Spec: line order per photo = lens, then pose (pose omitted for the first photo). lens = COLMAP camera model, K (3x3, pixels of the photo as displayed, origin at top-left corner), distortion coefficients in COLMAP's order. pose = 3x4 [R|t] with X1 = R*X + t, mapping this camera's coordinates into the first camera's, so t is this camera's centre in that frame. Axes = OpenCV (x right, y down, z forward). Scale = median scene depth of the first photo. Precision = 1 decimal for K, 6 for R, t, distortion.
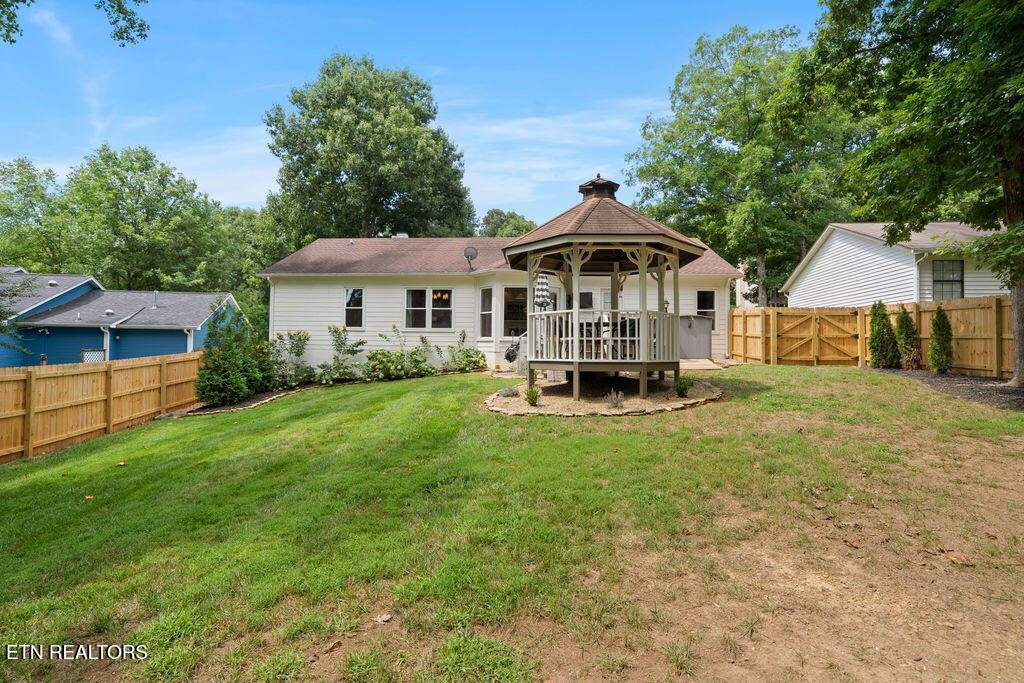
lens RADIAL K [[478.1, 0, 507.8], [0, 478.1, 344.6], [0, 0, 1]] dist [-0.076554, 0.030299]
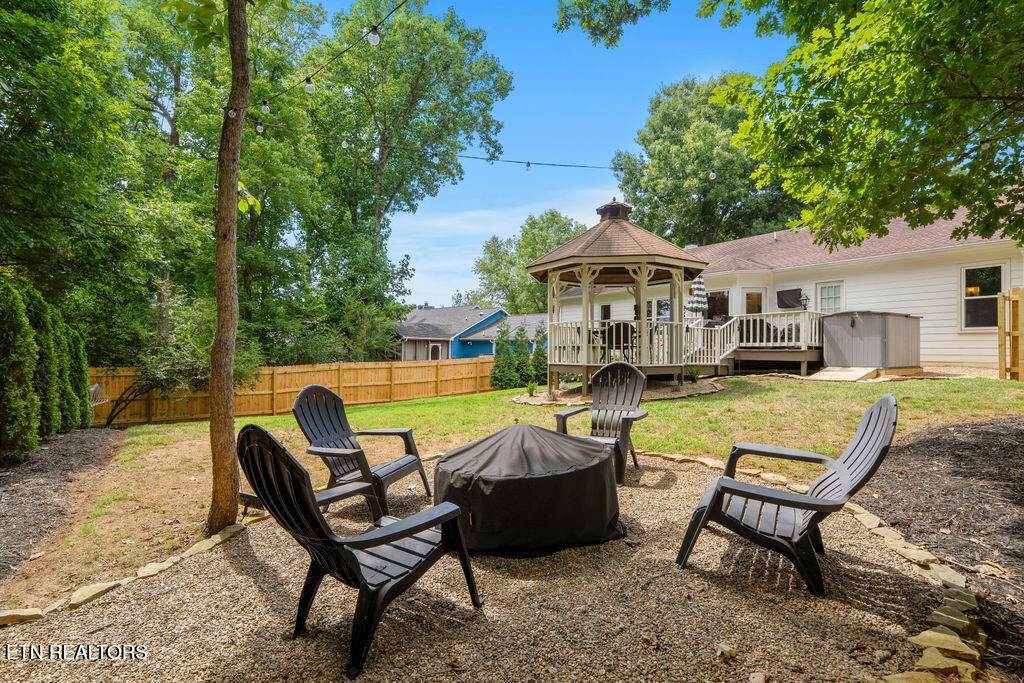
lens RADIAL K [[478.1, 0, 507.8], [0, 478.1, 344.6], [0, 0, 1]] dist [-0.076554, 0.030299]
pose [[0.584644, -0.014375, -0.811162, 0.524824], [0.003962, 0.999882, -0.014864, 0.002724], [0.811280, 0.005476, 0.584632, 0.078057]]
